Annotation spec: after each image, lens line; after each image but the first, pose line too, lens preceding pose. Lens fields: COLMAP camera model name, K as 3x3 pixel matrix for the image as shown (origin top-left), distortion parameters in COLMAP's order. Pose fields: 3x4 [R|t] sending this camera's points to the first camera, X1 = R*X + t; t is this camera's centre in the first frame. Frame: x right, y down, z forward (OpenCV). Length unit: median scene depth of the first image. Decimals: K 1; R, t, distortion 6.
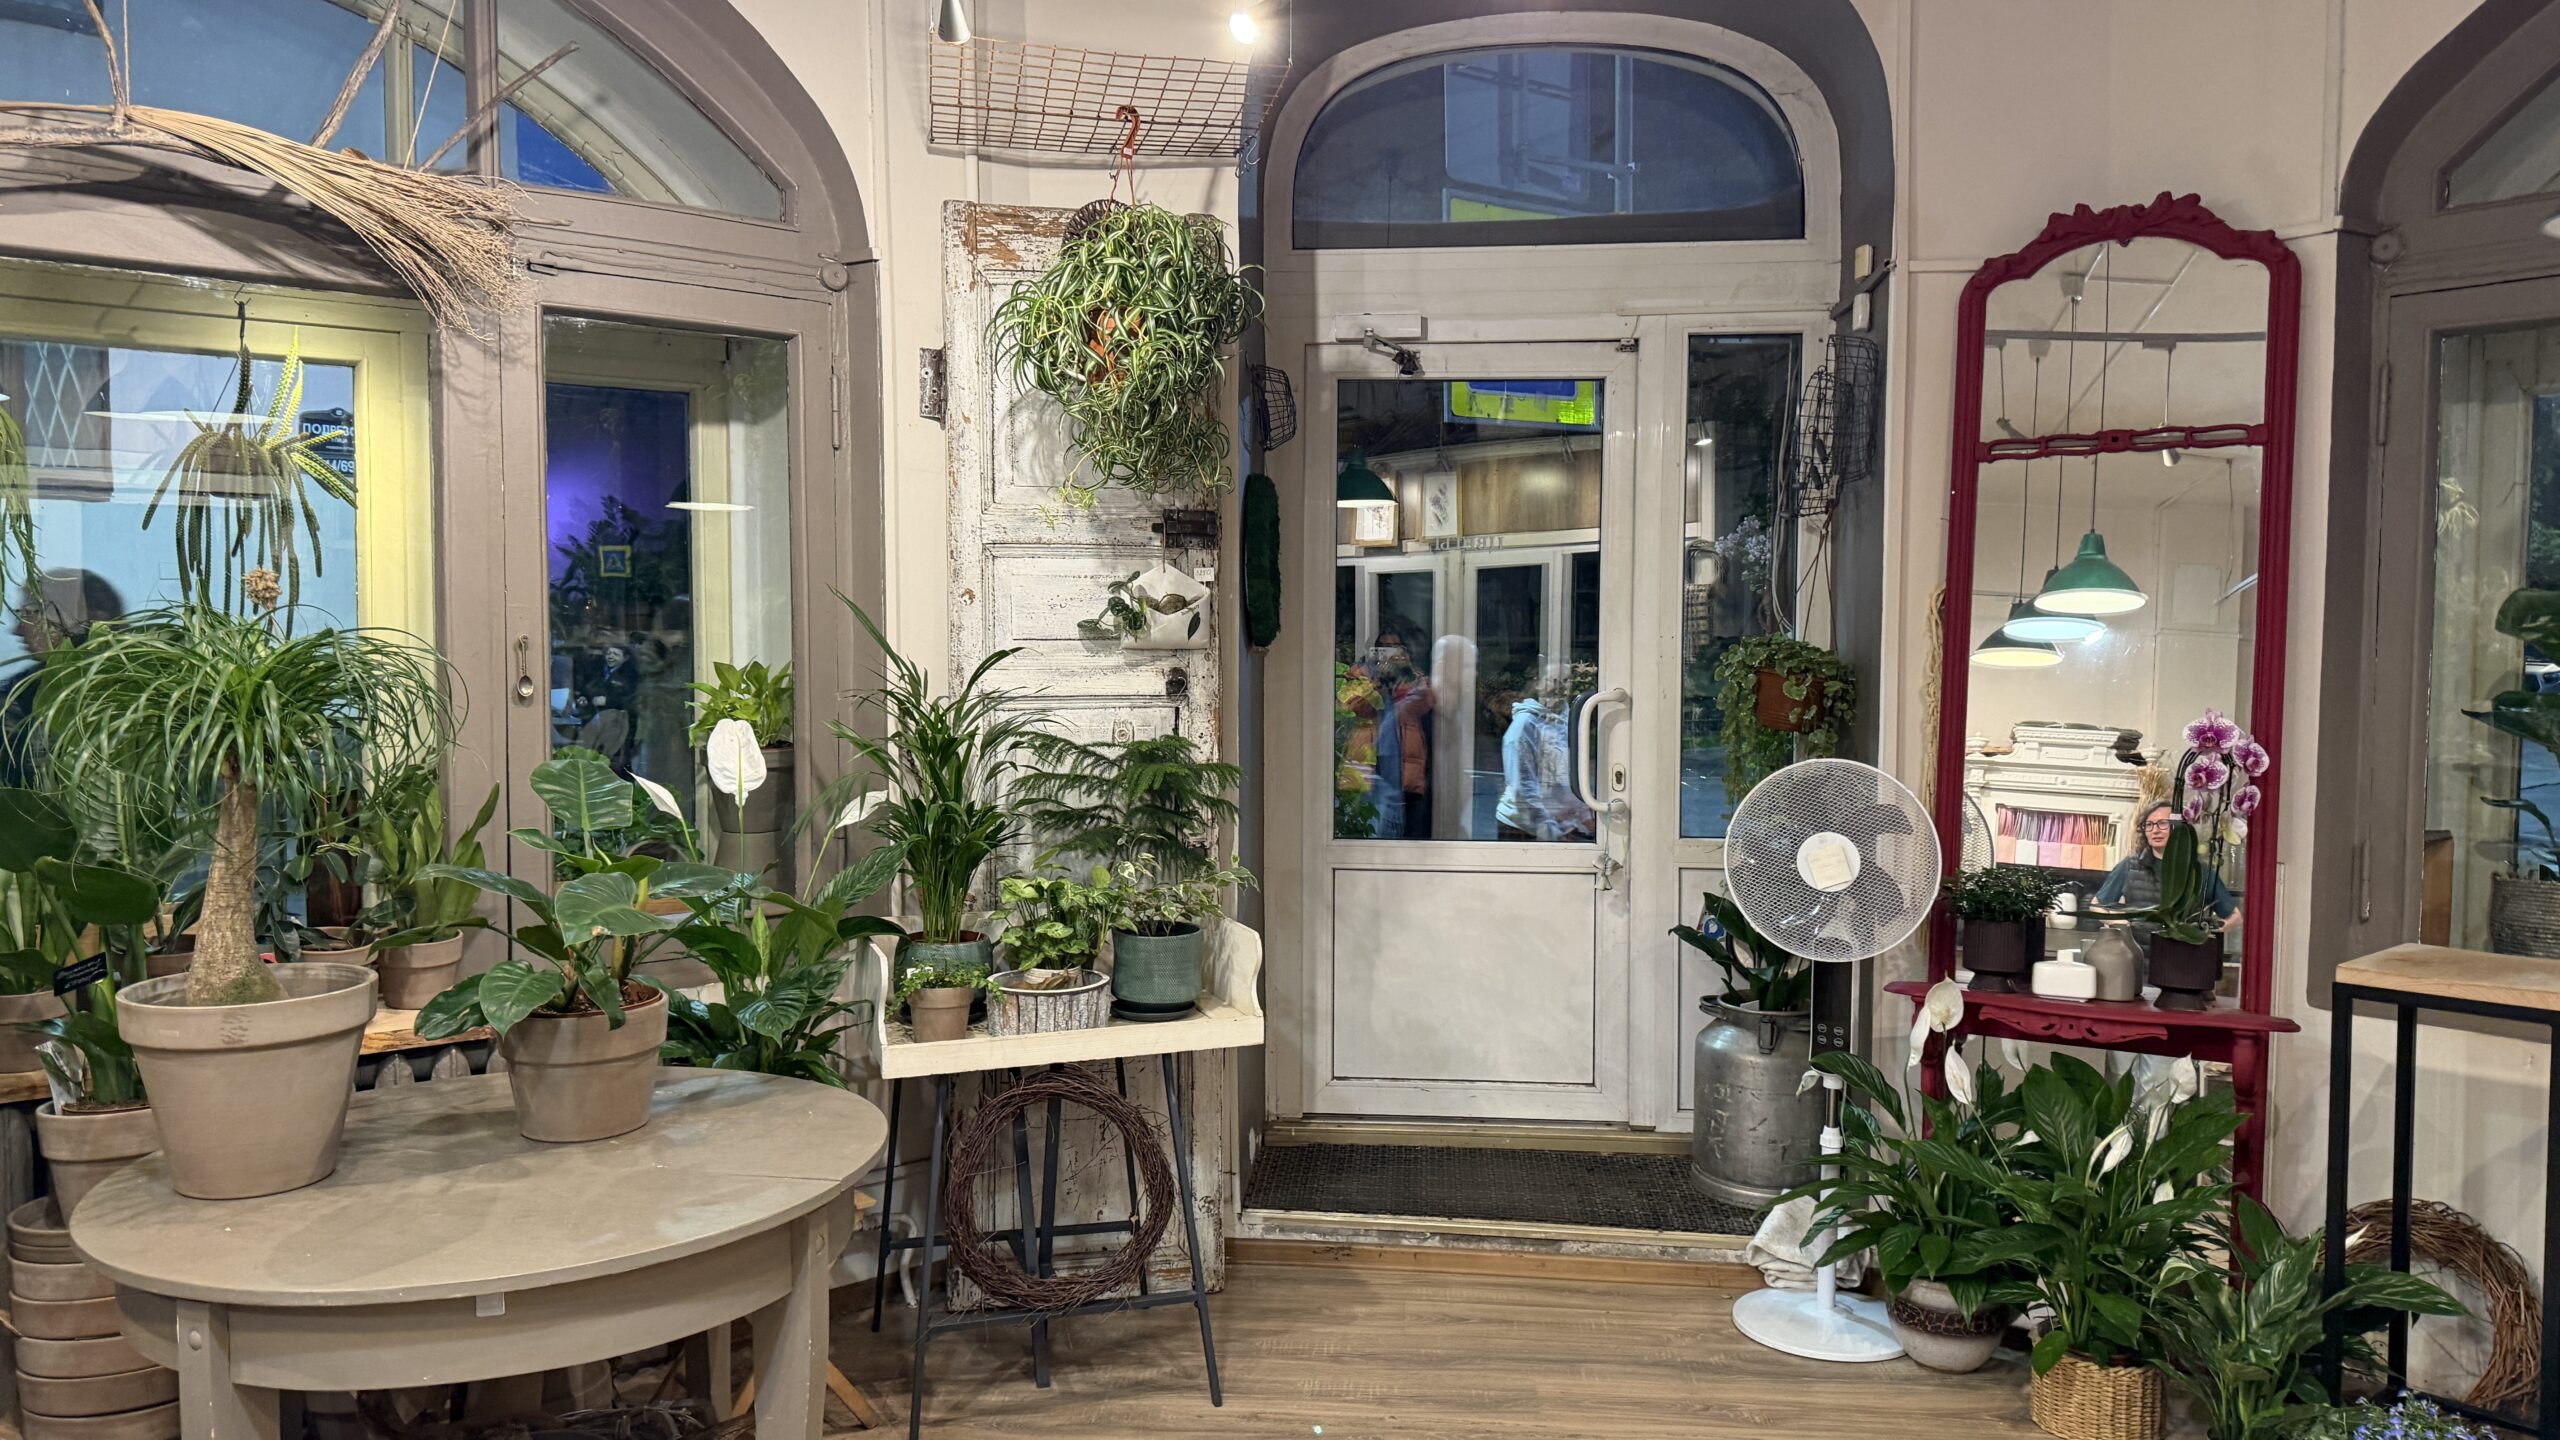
lens RADIAL K [[1804.1, 0, 1289.0], [0, 1804.1, 731.5], [0, 0, 1]] dist [0.151591, -0.221741]
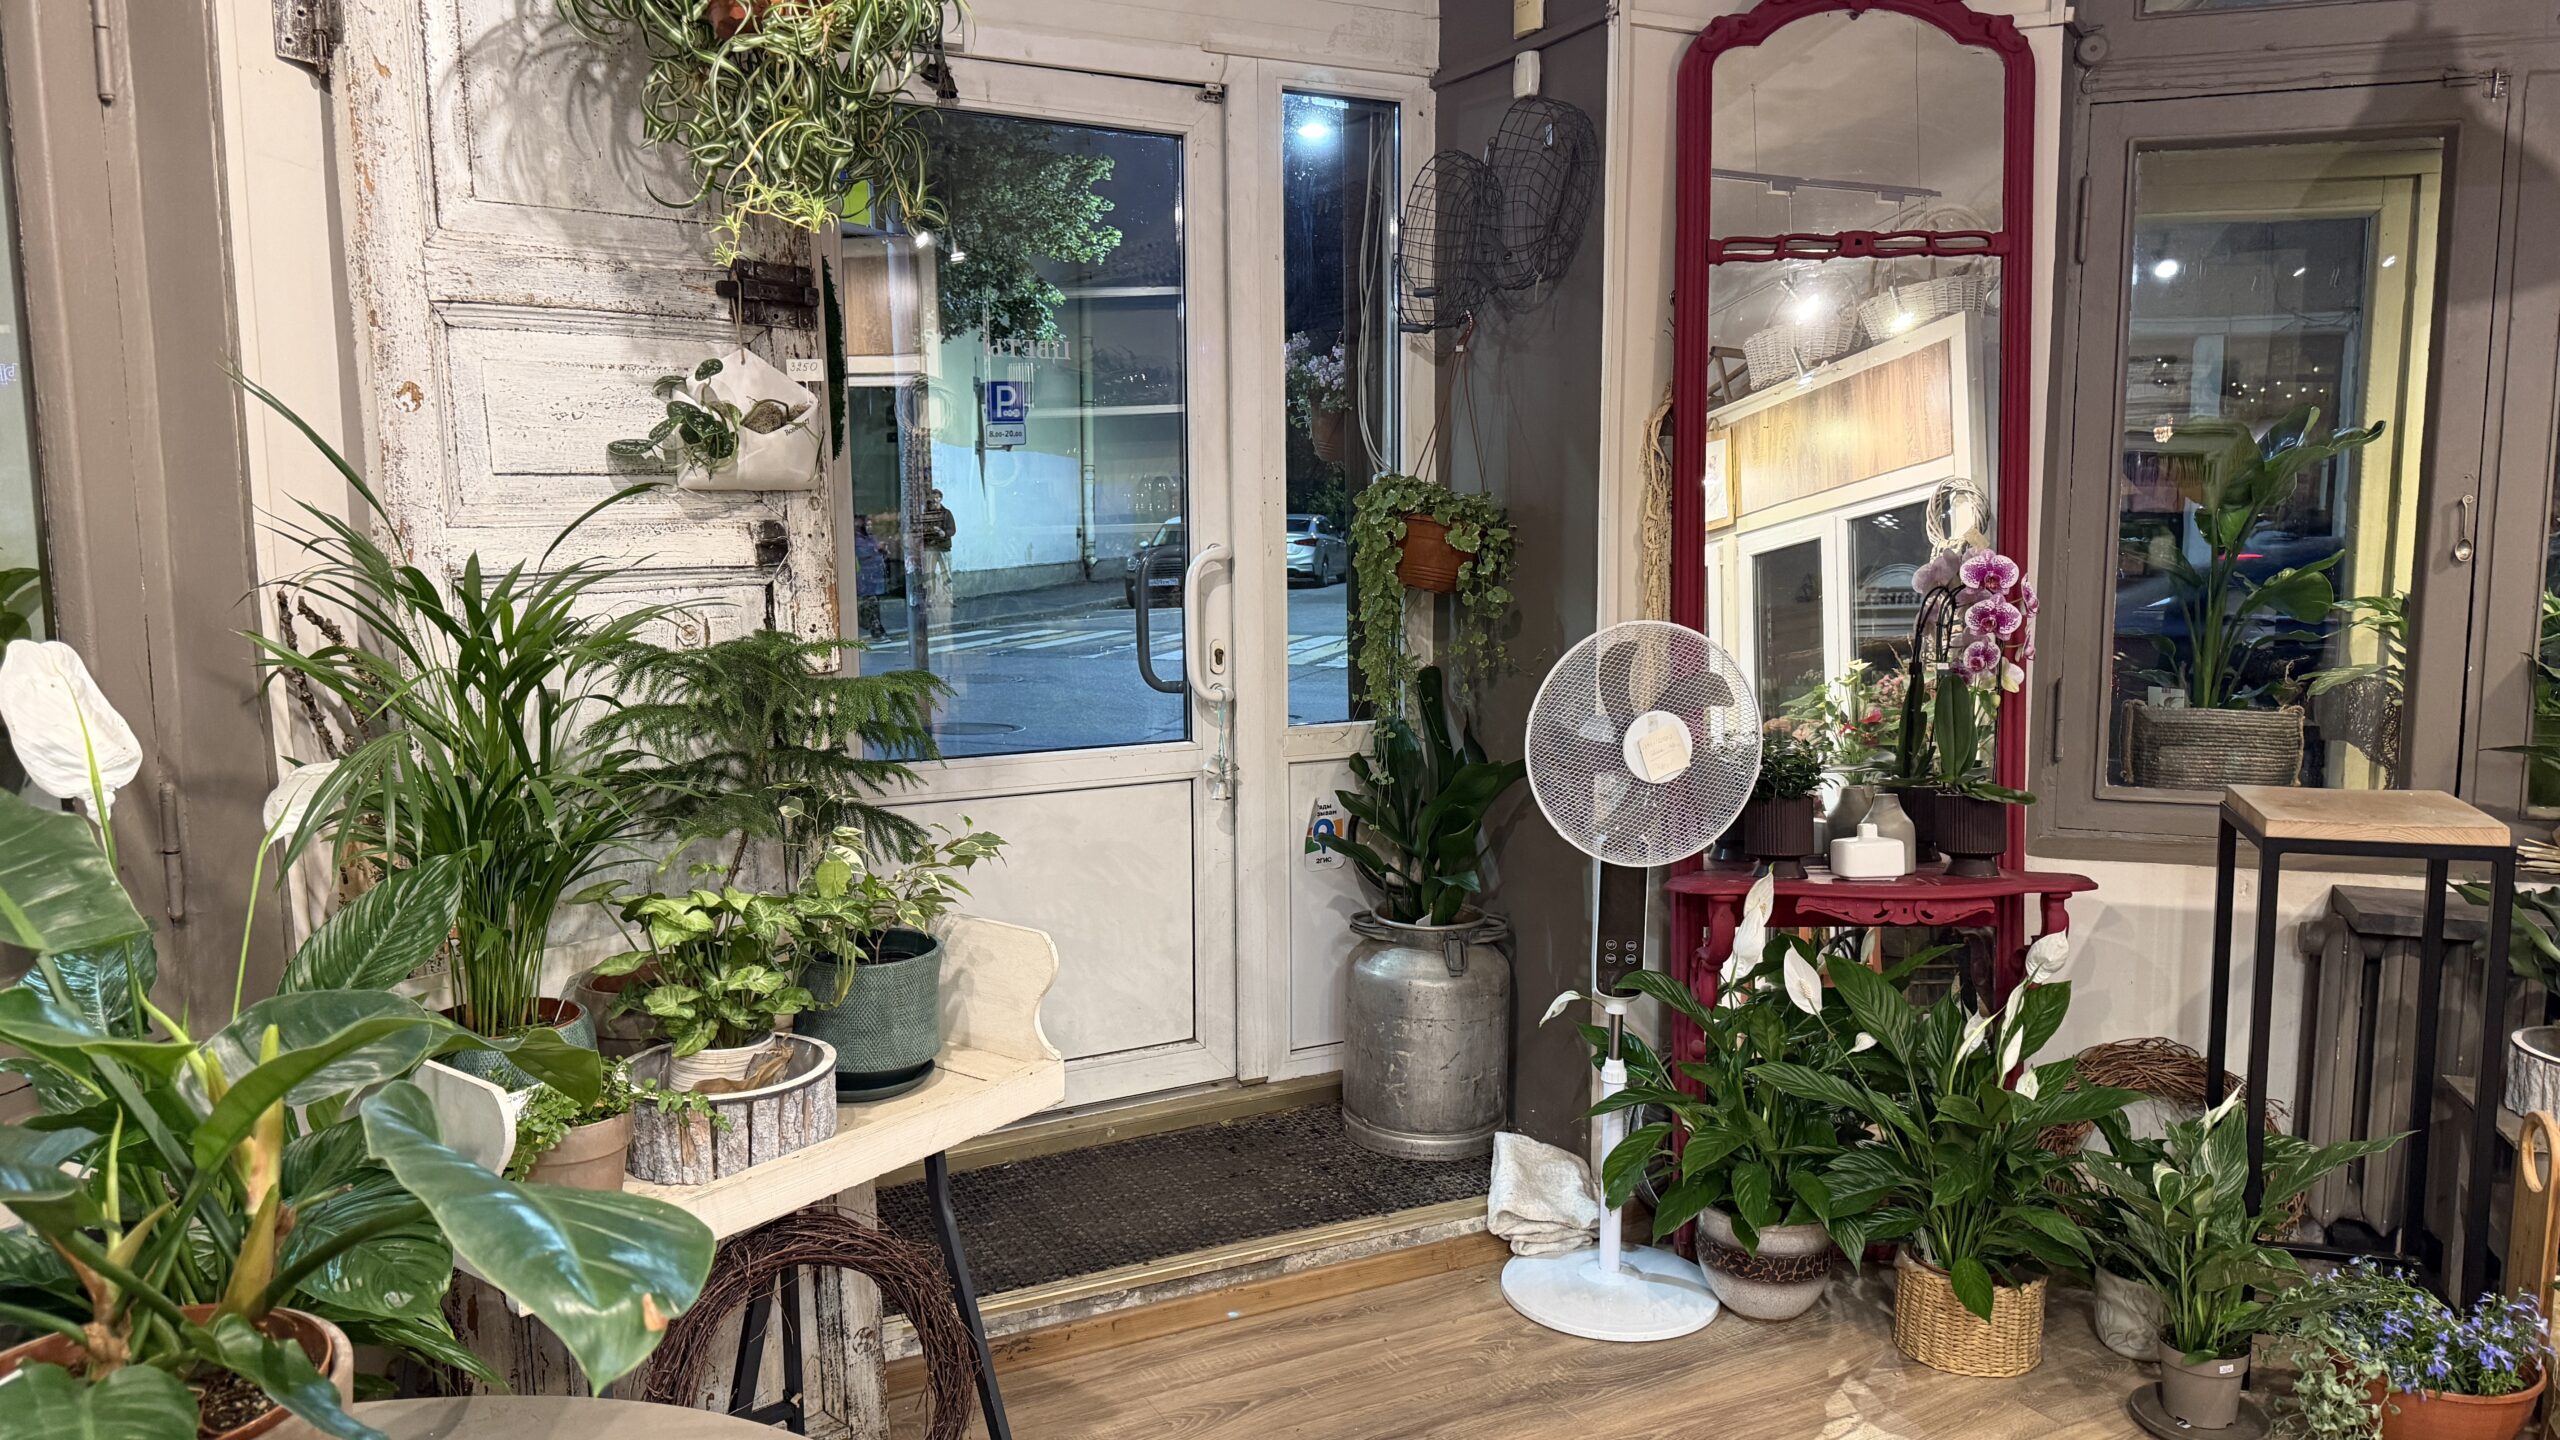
lens RADIAL K [[1789.2, 0, 1292.8], [0, 1789.2, 728.8], [0, 0, 1]] dist [0.135188, -0.262209]
pose [[0.850801, -0.076395, 0.519906, -0.251502], [0.037795, 0.995710, 0.084460, -0.010282], [-0.524127, -0.052209, 0.850038, 0.392443]]
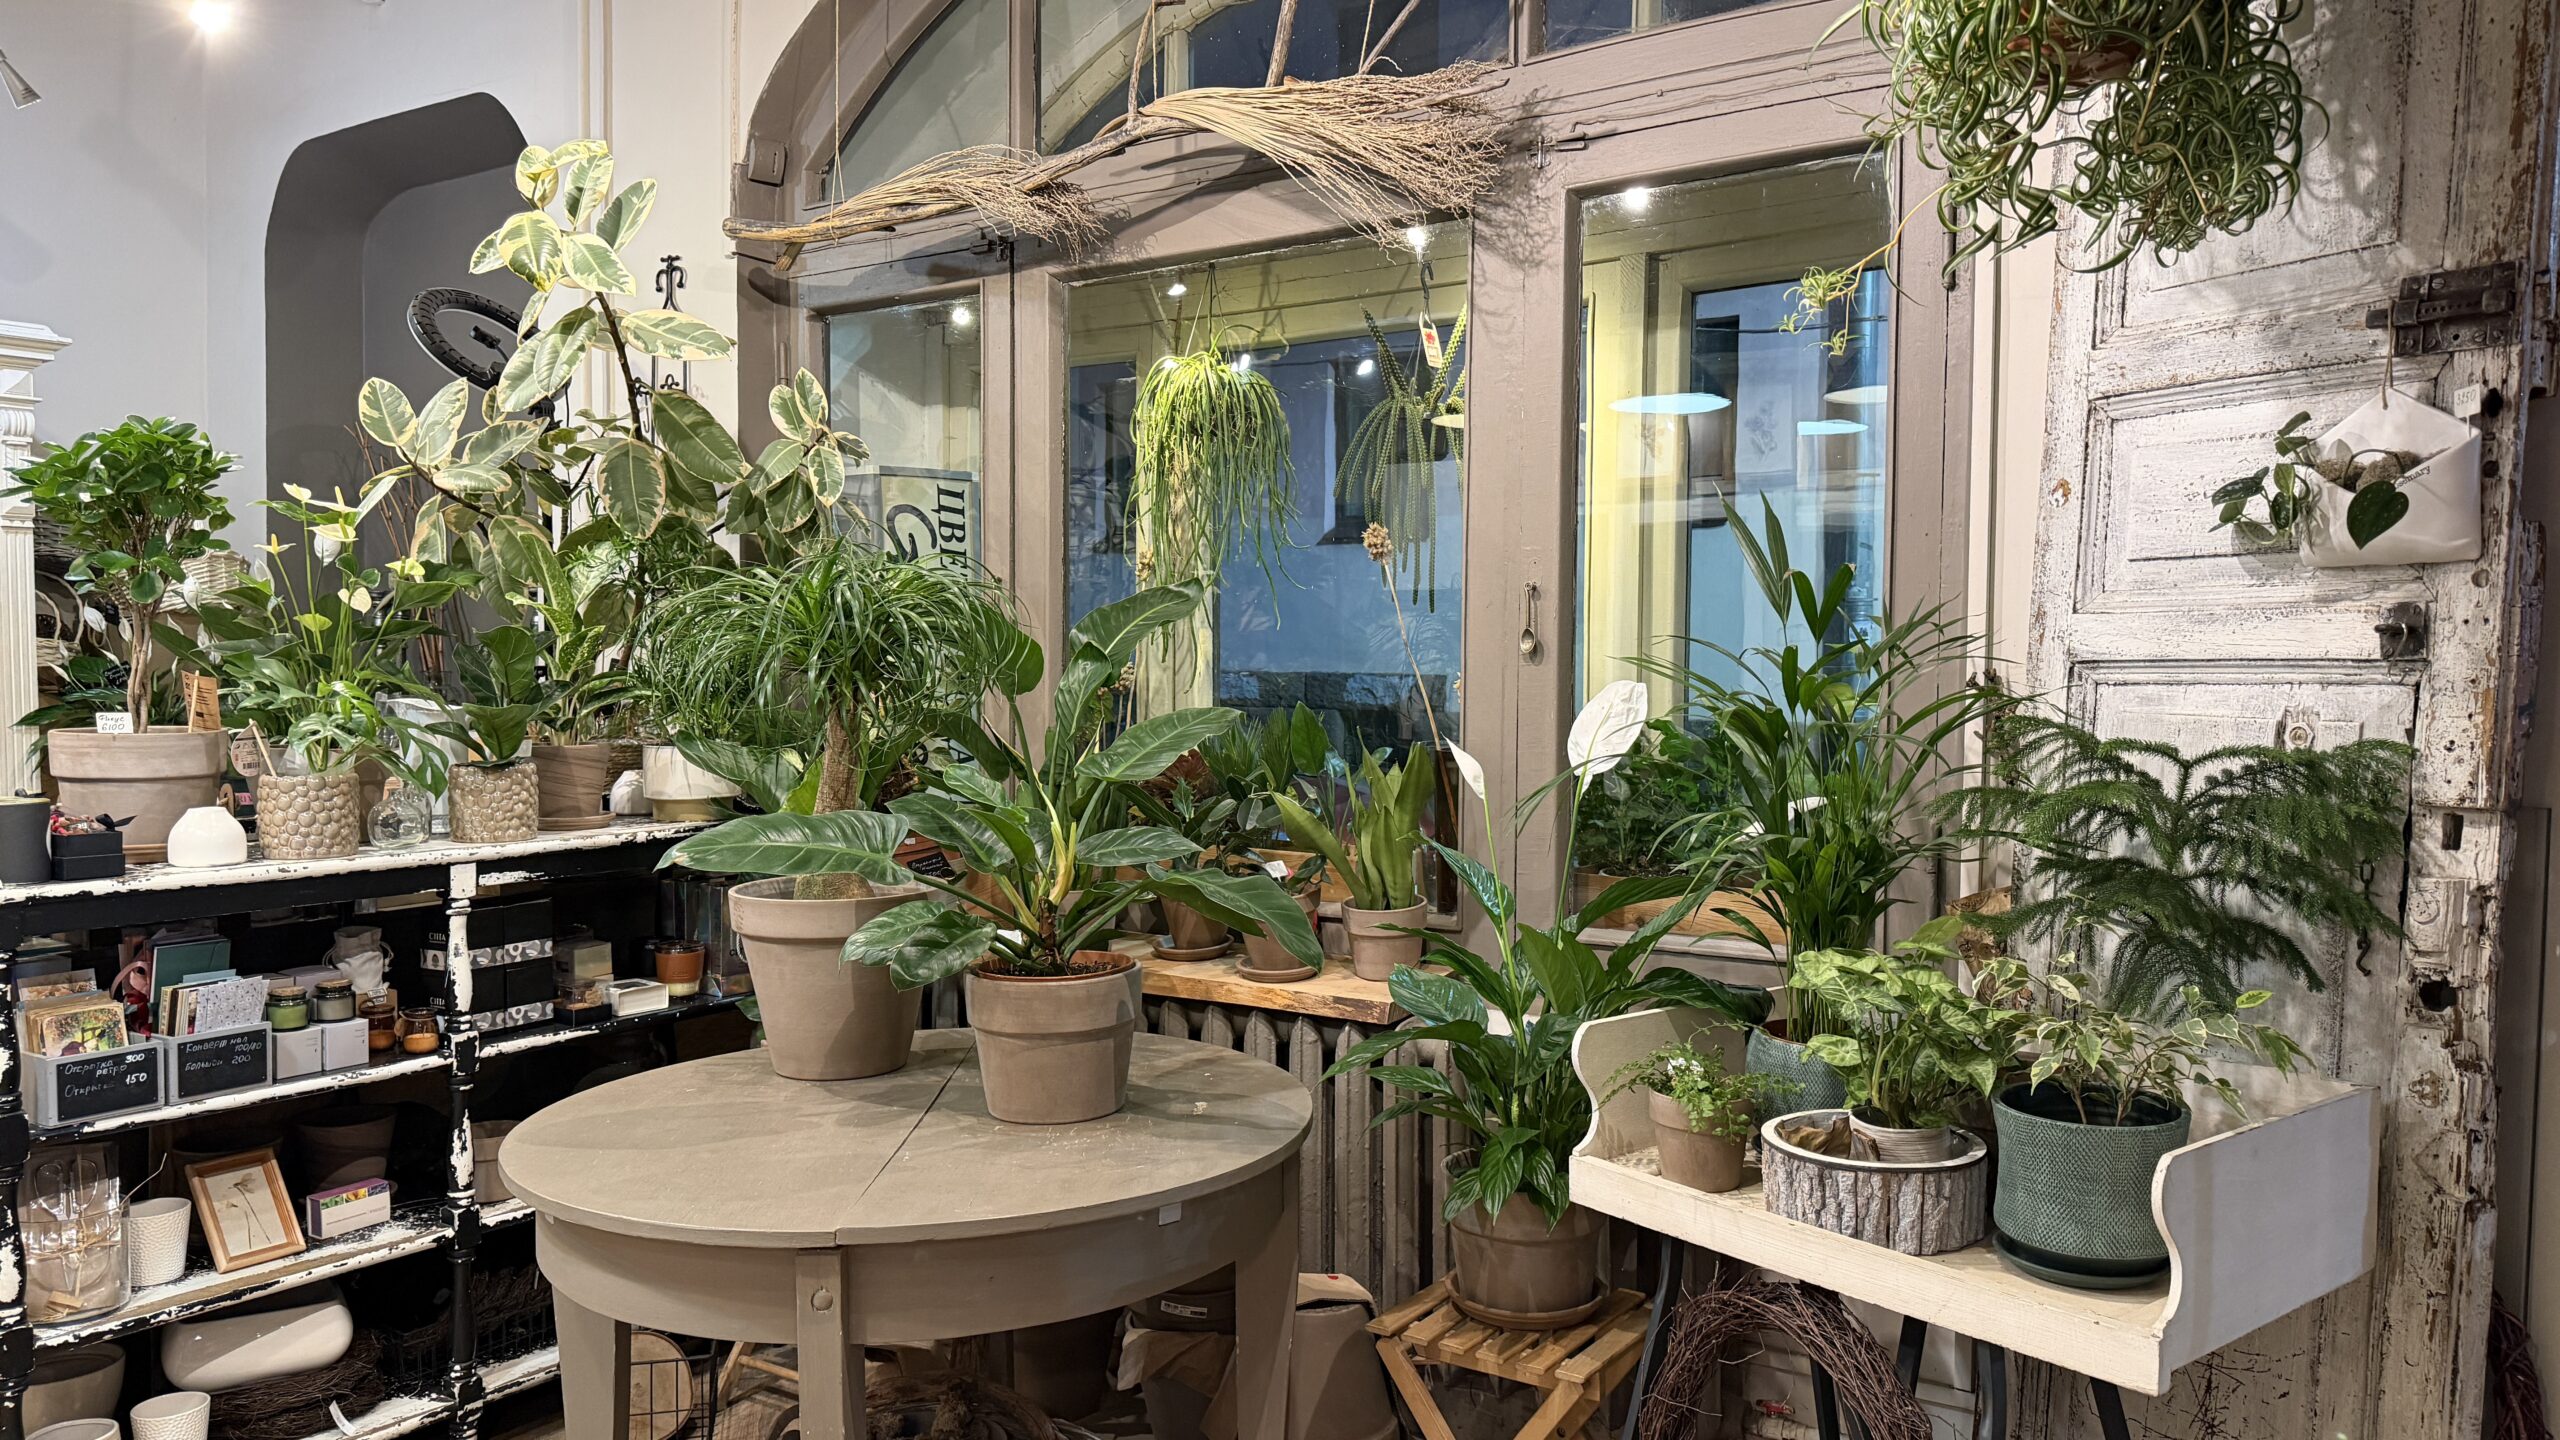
lens RADIAL K [[1817.2, 0, 1287.0], [0, 1817.2, 725.5], [0, 0, 1]] dist [0.063976, -0.073581]
pose [[0.260170, 0.037223, -0.964845, 0.355213], [-0.050627, 0.998408, 0.024866, 0.000409], [0.964235, 0.042378, 0.261641, 0.615788]]
